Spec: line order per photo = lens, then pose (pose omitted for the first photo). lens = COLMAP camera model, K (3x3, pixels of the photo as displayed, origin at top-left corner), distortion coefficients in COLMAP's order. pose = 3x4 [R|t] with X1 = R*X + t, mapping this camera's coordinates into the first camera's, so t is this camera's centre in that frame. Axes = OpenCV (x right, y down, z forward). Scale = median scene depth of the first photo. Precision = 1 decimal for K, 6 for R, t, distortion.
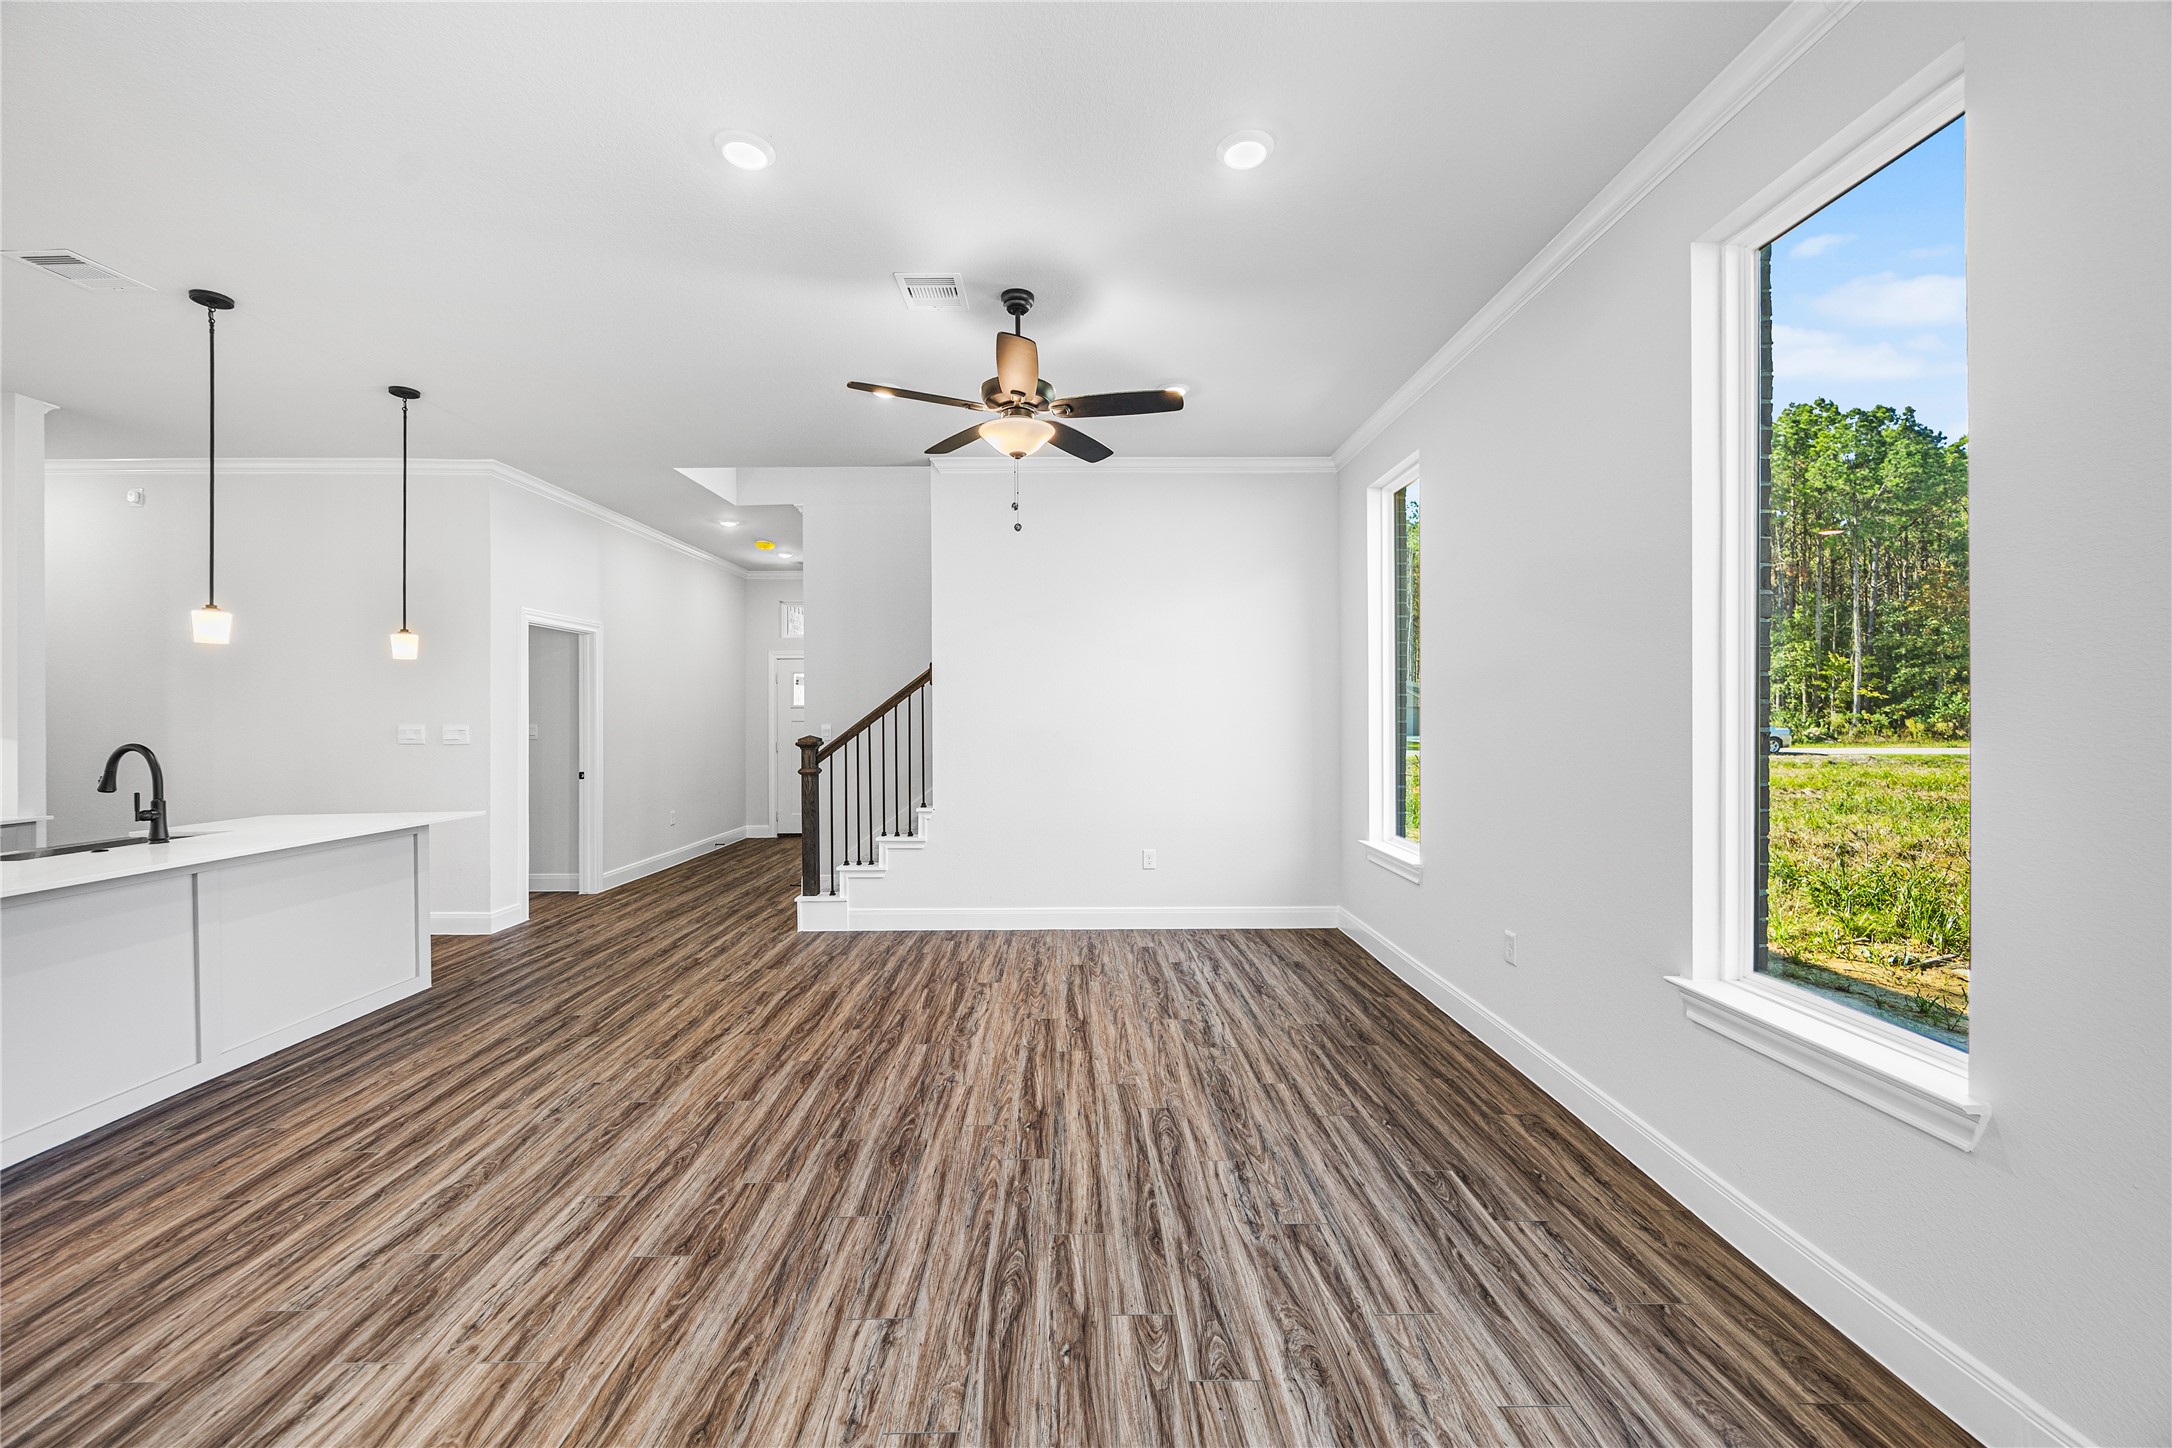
lens RADIAL K [[844.8, 0, 1085.1], [0, 844.8, 715.0], [0, 0, 1]] dist [-0.002276, -0.000314]
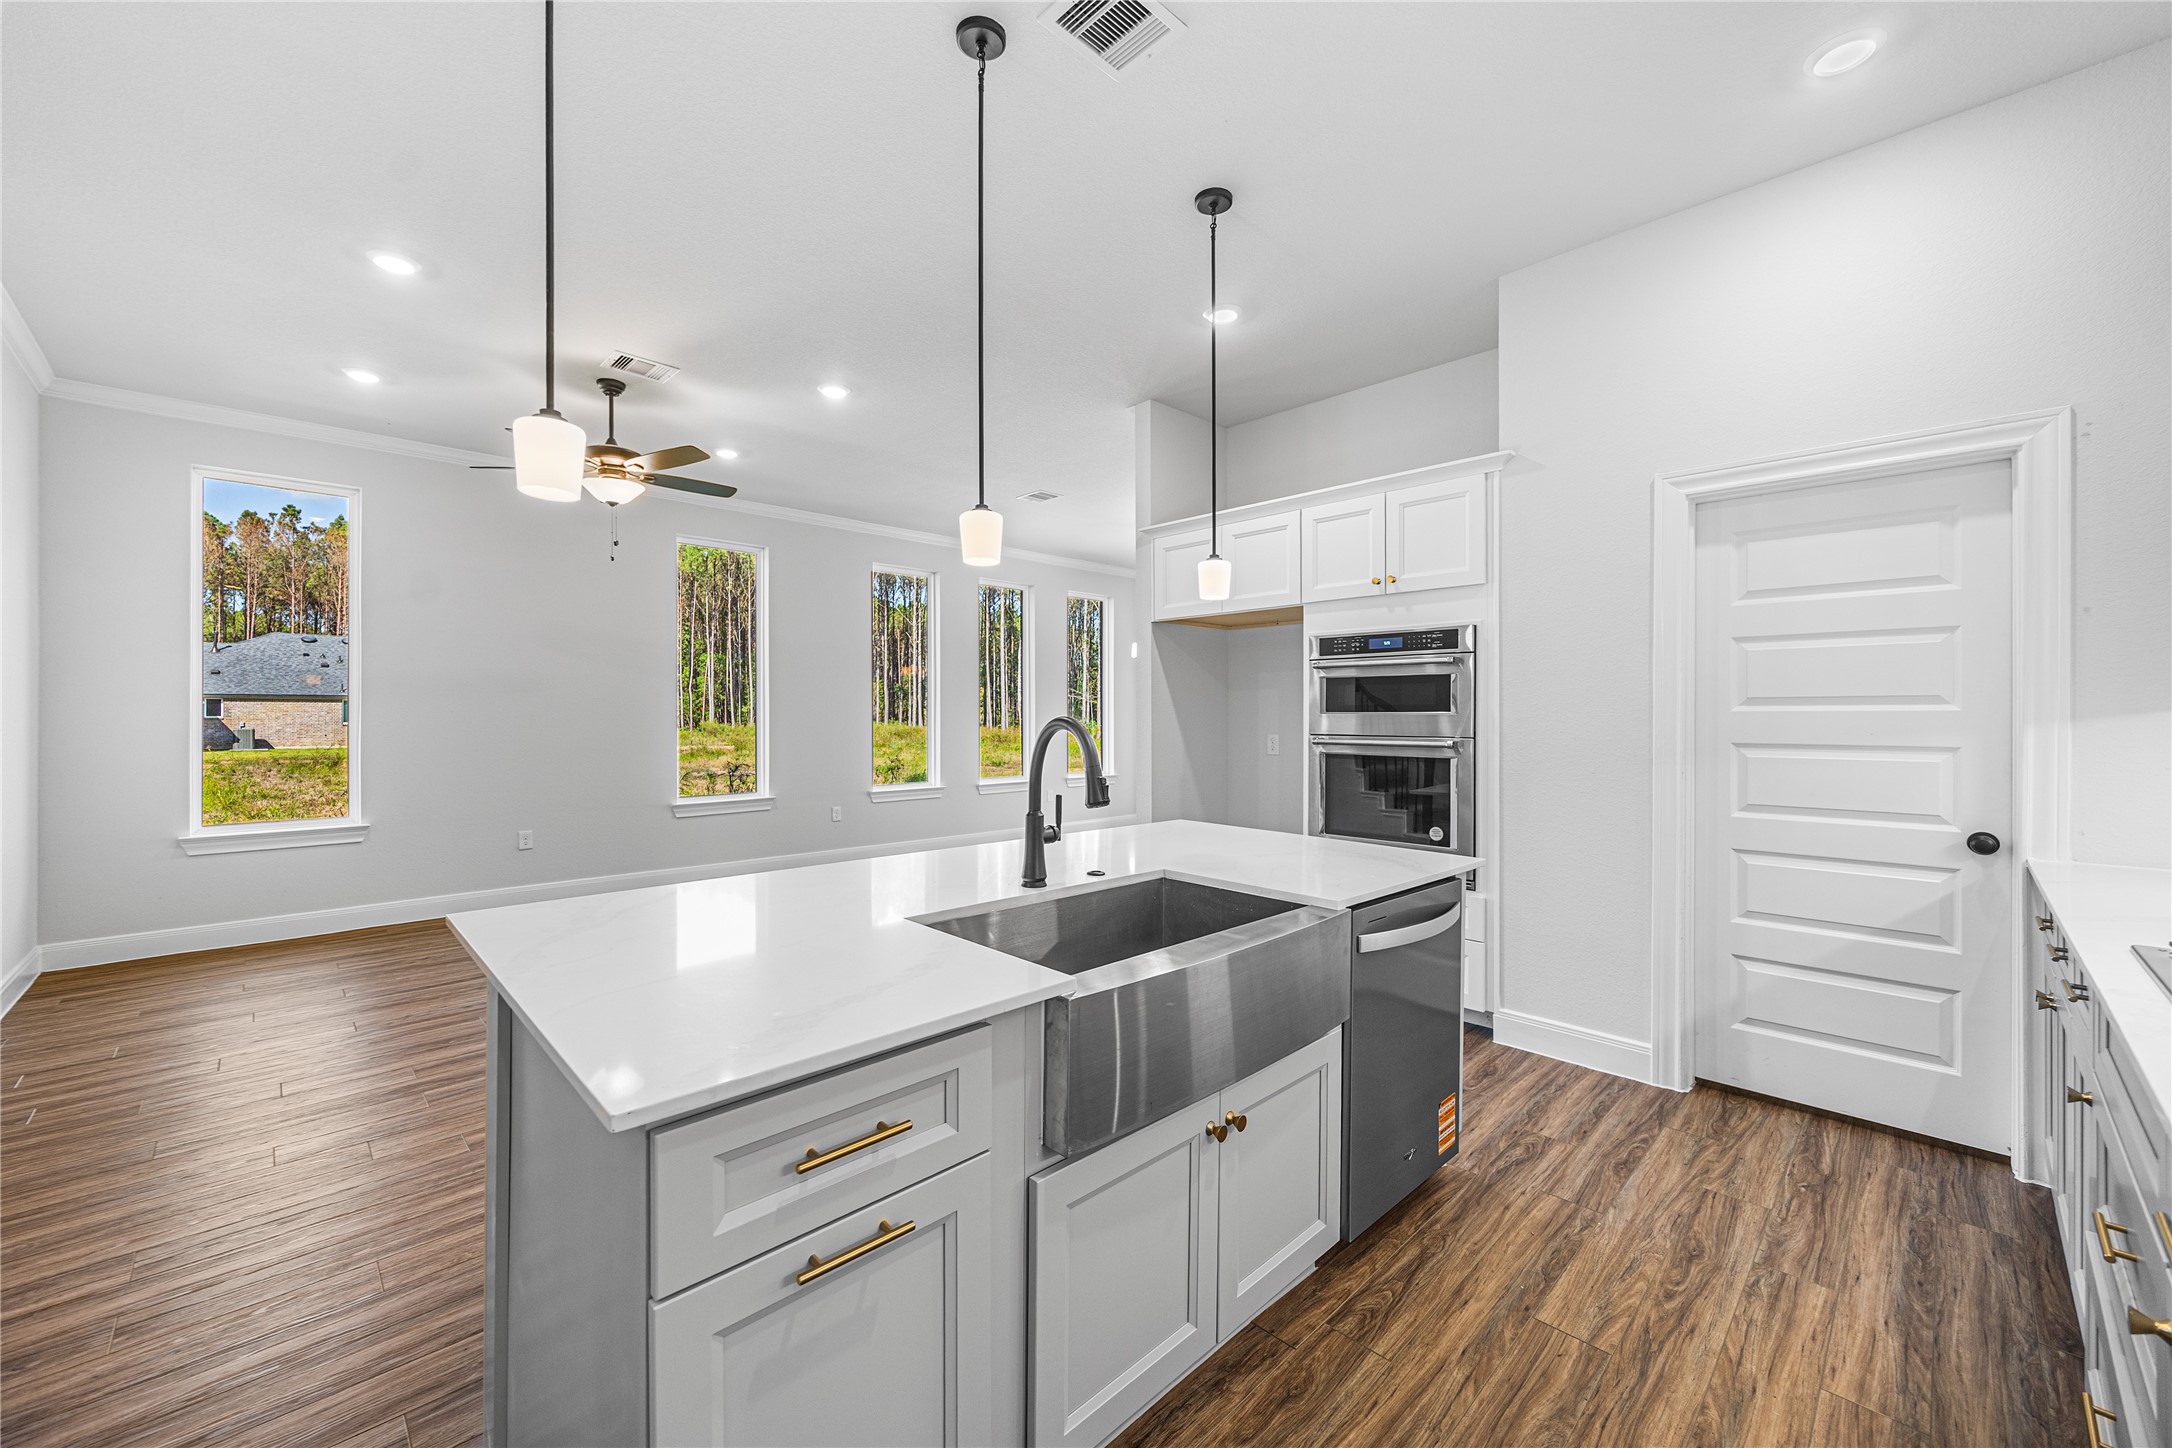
lens RADIAL K [[849.2, 0, 1080.5], [0, 849.2, 714.2], [0, 0, 1]] dist [-0.000173, -0.000385]
pose [[-0.680218, 0.007264, 0.732974, -1.592724], [0.004923, 0.999974, -0.005342, 0.034883], [-0.732994, -0.000025, -0.680235, 1.403128]]
